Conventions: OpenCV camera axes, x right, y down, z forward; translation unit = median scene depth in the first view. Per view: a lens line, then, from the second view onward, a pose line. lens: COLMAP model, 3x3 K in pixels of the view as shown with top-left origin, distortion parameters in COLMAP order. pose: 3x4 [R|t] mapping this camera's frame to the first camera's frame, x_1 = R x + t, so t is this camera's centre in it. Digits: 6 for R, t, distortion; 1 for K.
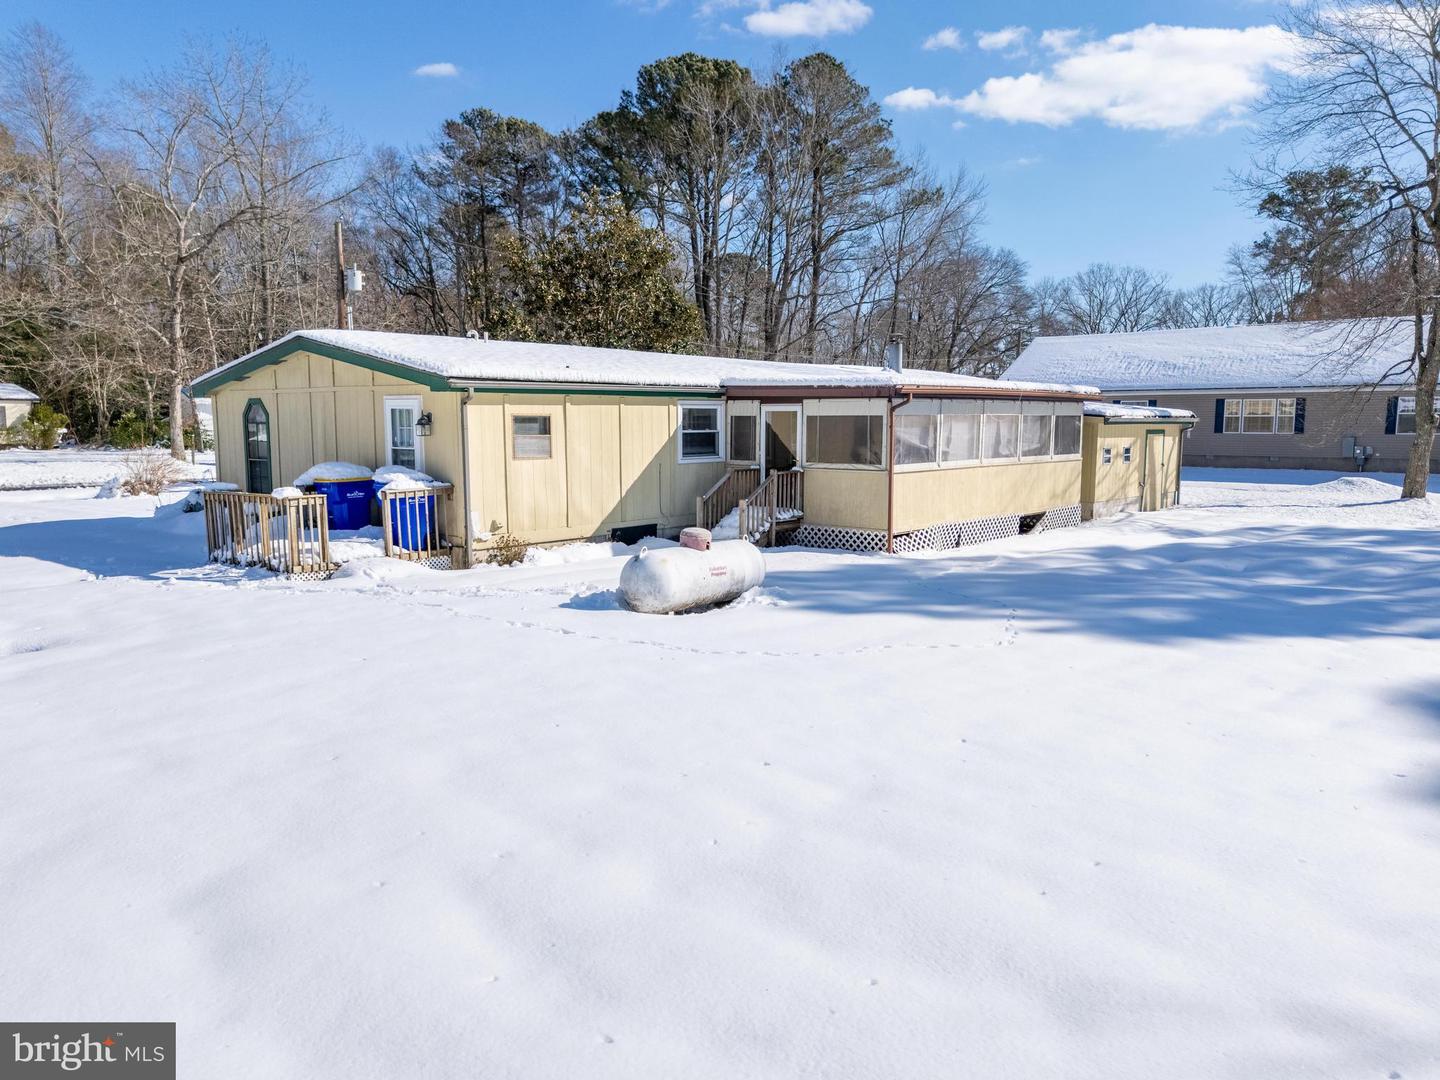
lens RADIAL K [[1031.8, 0, 739.0], [0, 1031.8, 542.7], [0, 0, 1]] dist [0.083571, -0.055019]
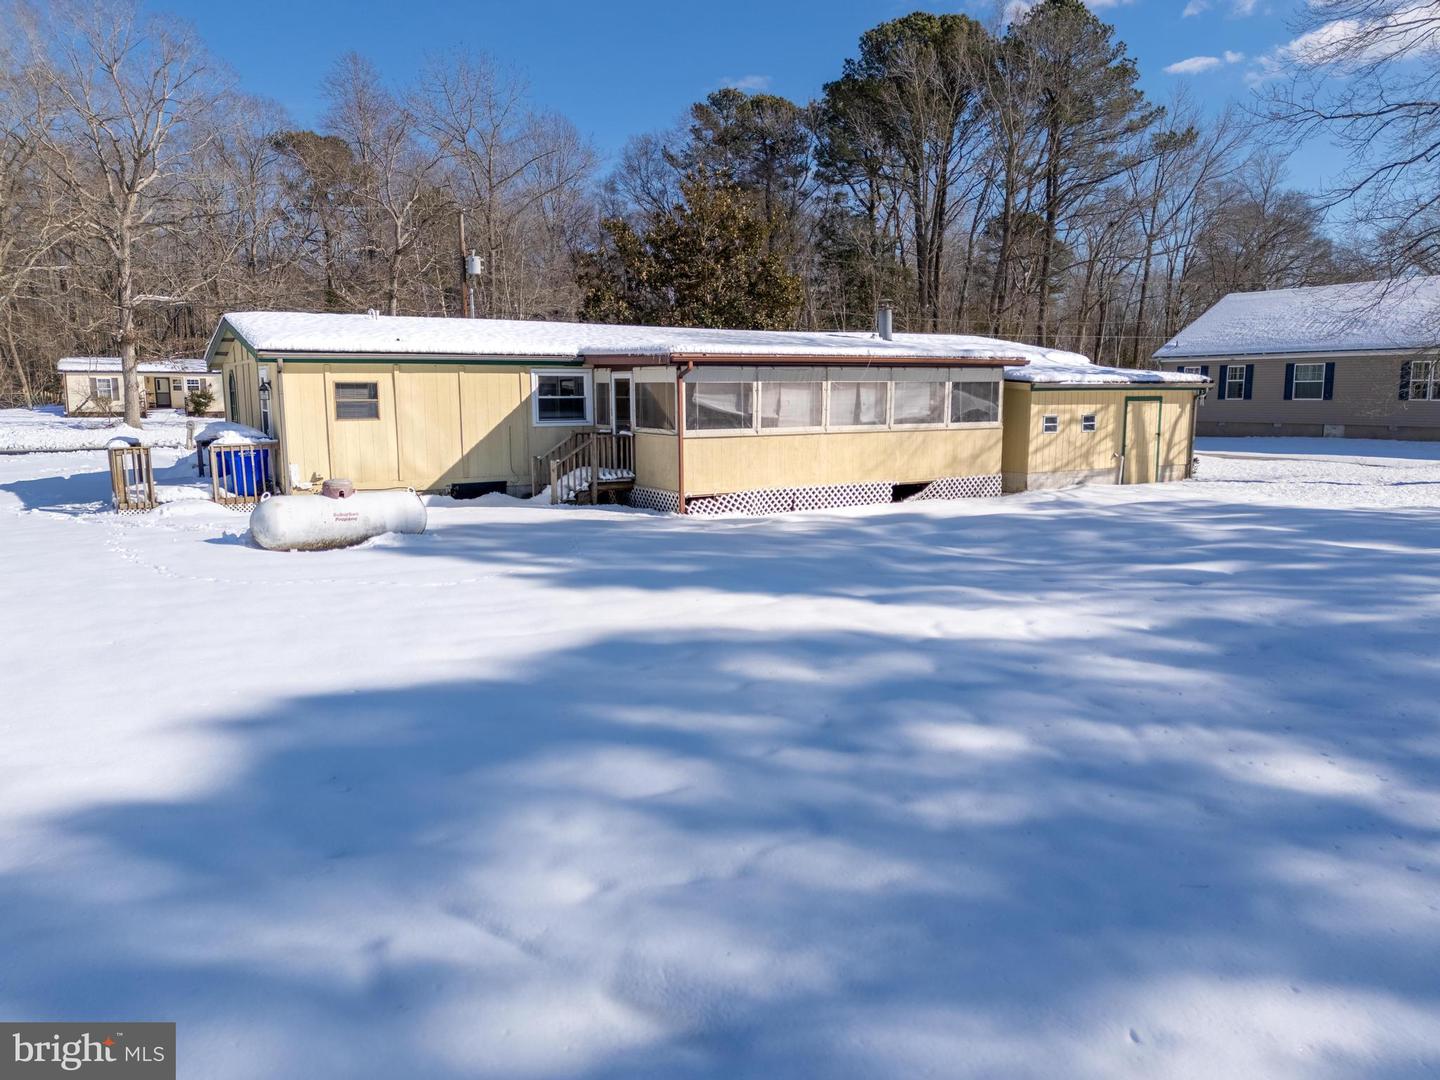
lens RADIAL K [[1031.8, 0, 739.0], [0, 1031.8, 542.7], [0, 0, 1]] dist [0.083571, -0.055019]
pose [[0.953550, 0.040992, -0.298434, 0.480778], [-0.032312, 0.998901, 0.033963, 0.001777], [0.299498, -0.022742, 0.953826, 0.014052]]
